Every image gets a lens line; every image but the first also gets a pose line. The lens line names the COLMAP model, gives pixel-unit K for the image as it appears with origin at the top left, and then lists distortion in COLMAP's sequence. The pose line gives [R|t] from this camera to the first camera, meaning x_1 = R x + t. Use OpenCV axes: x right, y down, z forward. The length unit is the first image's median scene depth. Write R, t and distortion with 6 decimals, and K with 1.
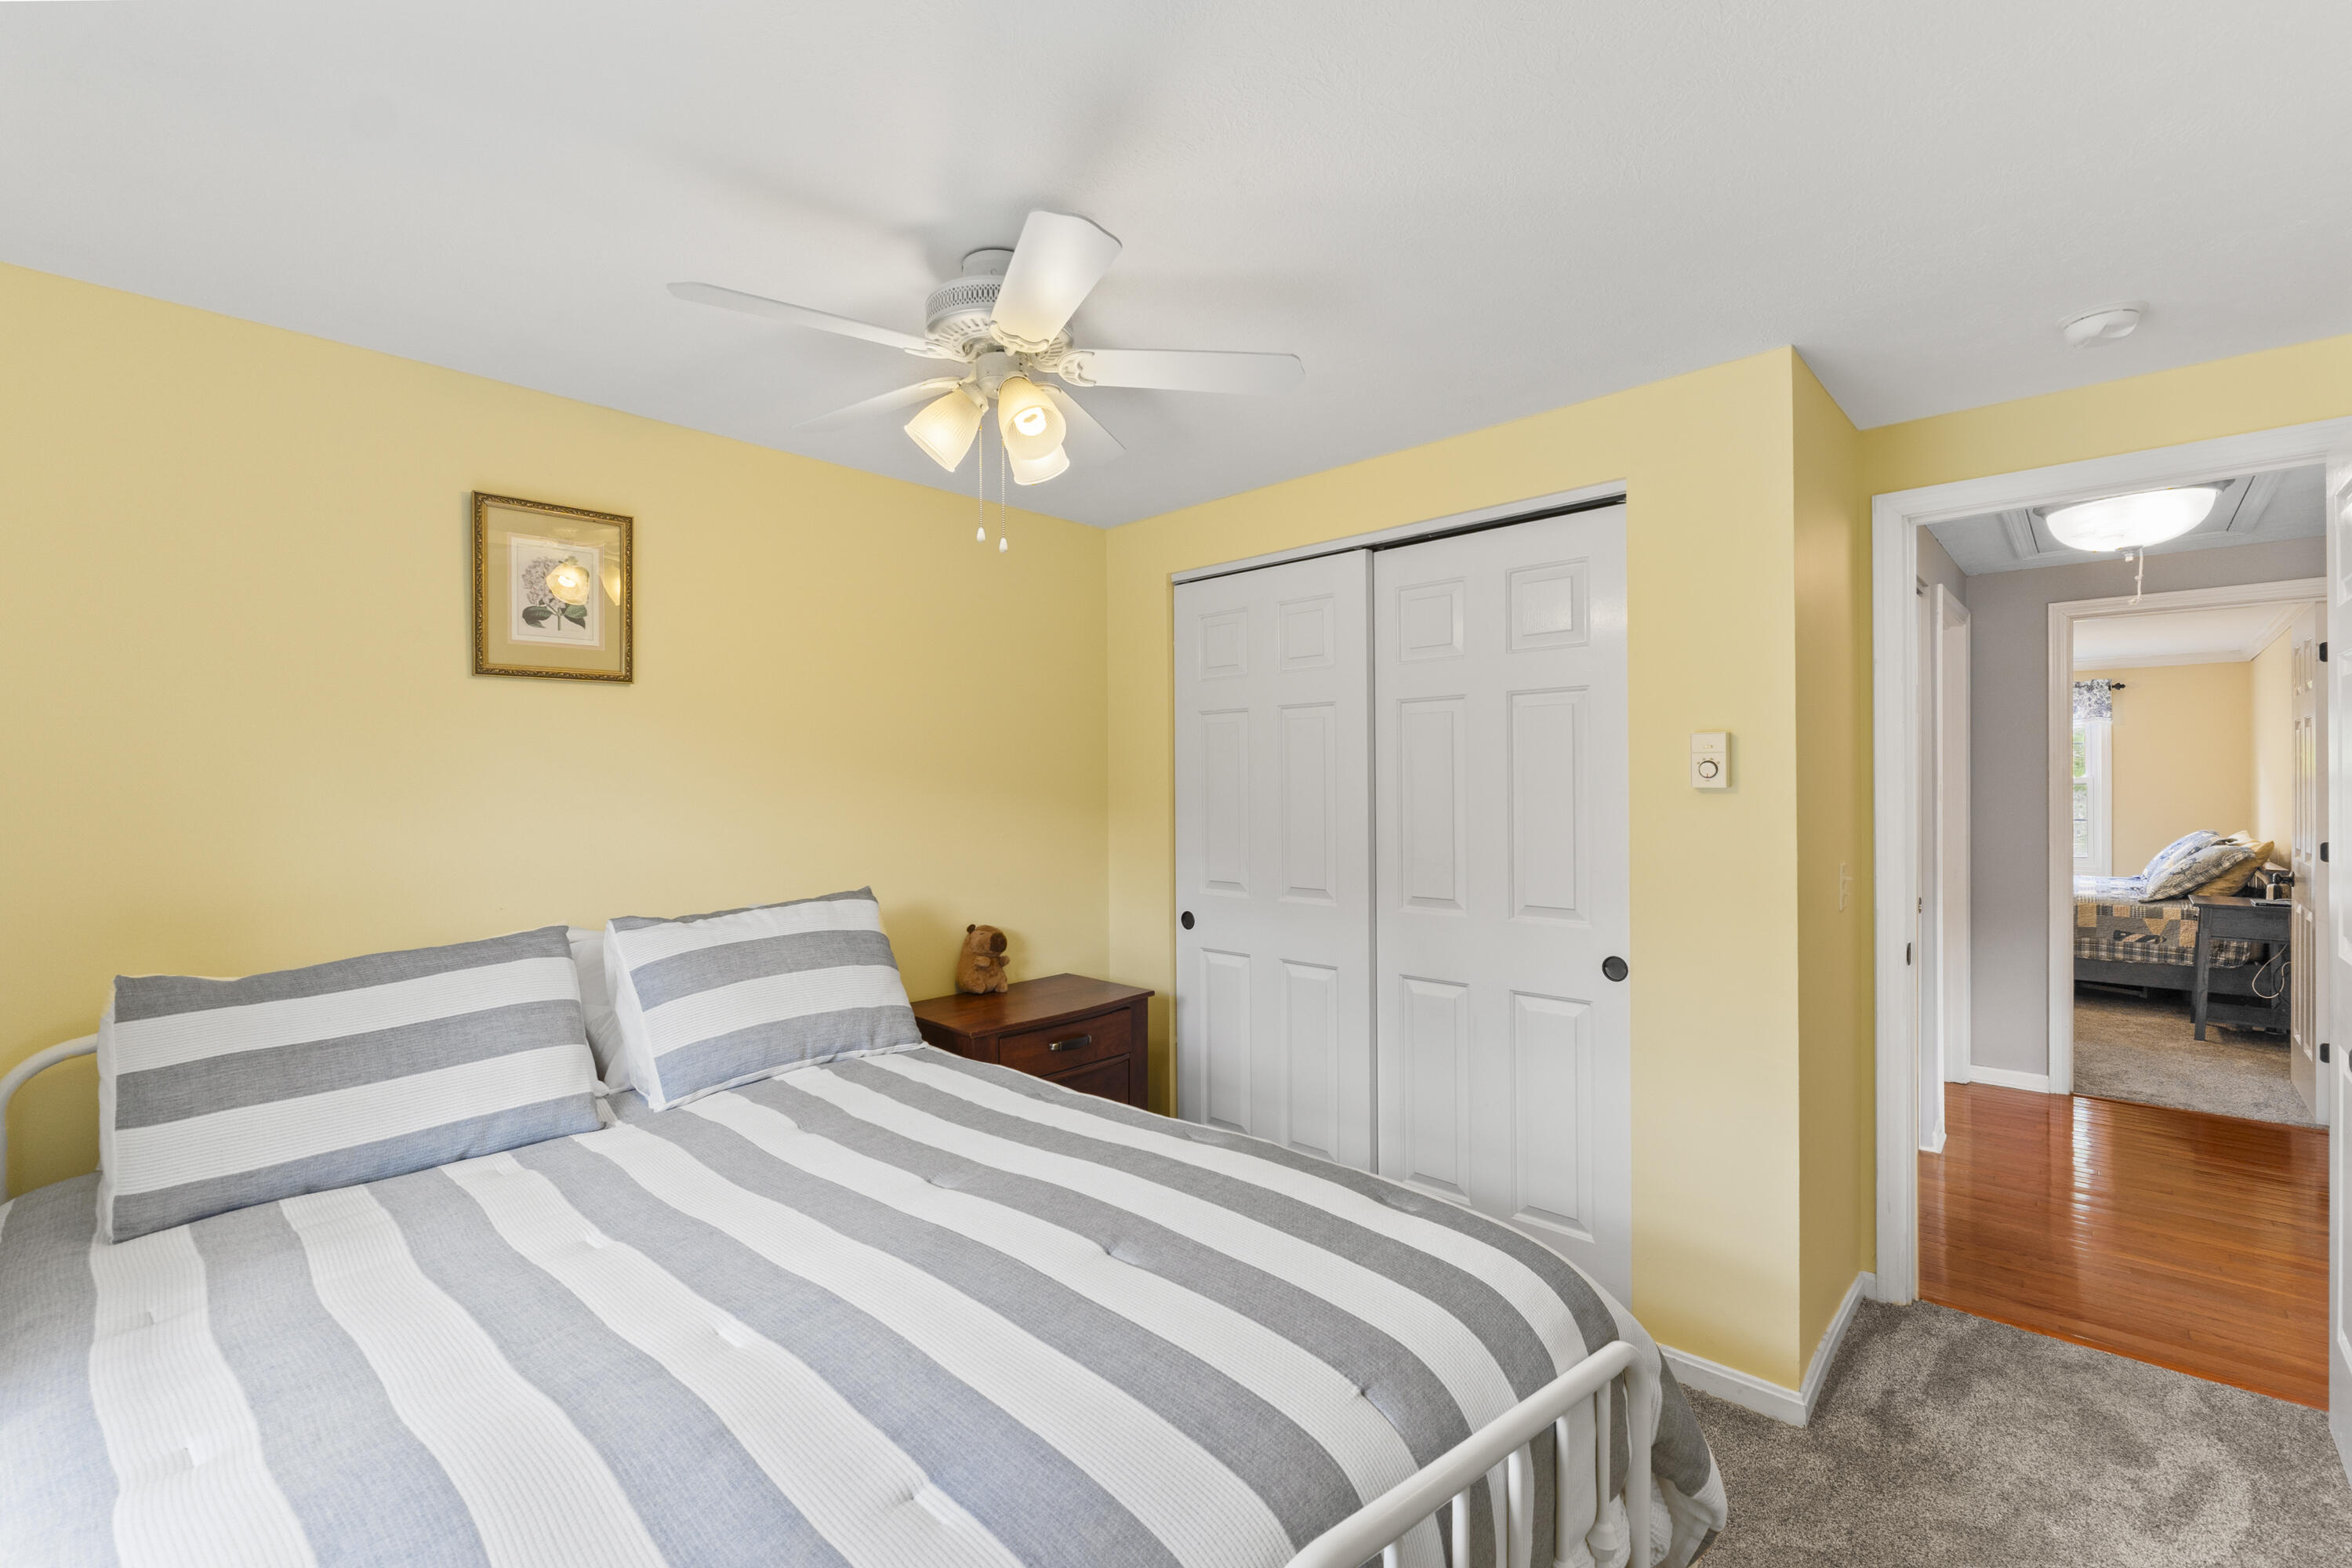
lens RADIAL K [[987.8, 0, 1185.1], [0, 987.8, 790.7], [0, 0, 1]] dist [-0.007155, -0.000446]
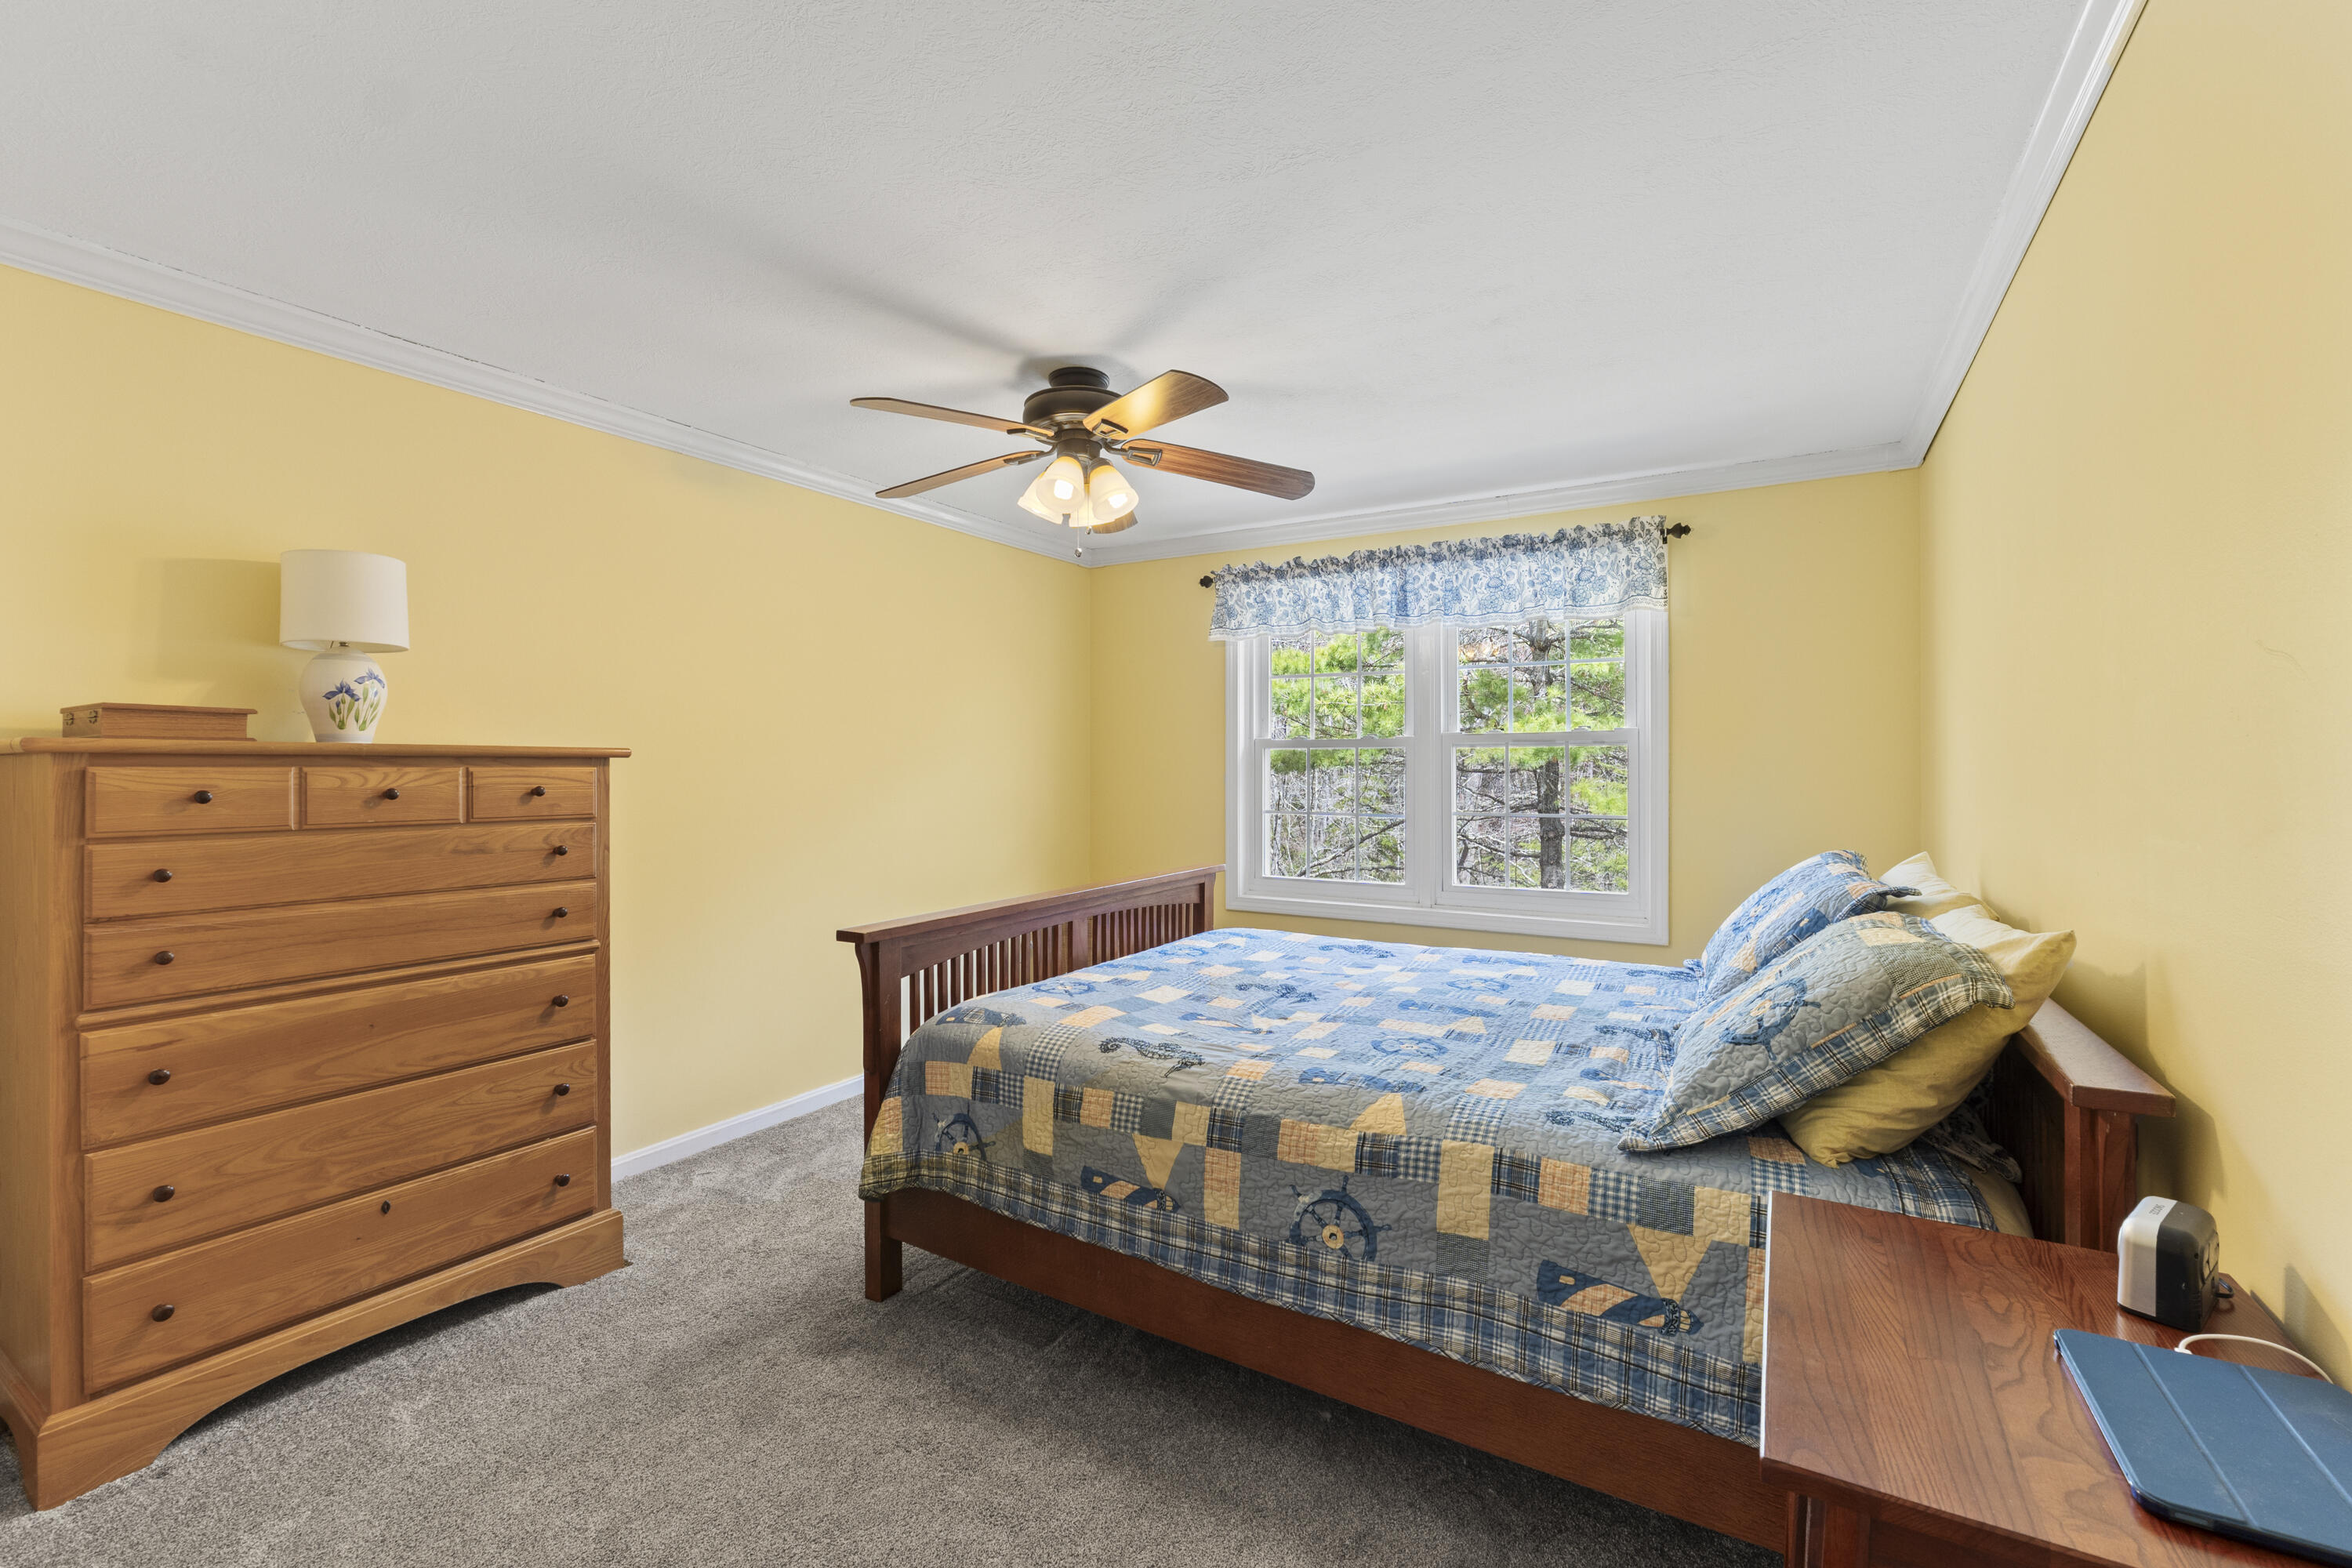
lens RADIAL K [[1002.4, 0, 1176.0], [0, 1002.4, 784.0], [0, 0, 1]] dist [-0.000068, -0.000055]
pose [[0.975045, 0.000991, 0.222003, 0.804734], [-0.002367, 0.999980, 0.005933, 0.013712], [-0.221993, -0.006311, 0.975028, 0.772902]]
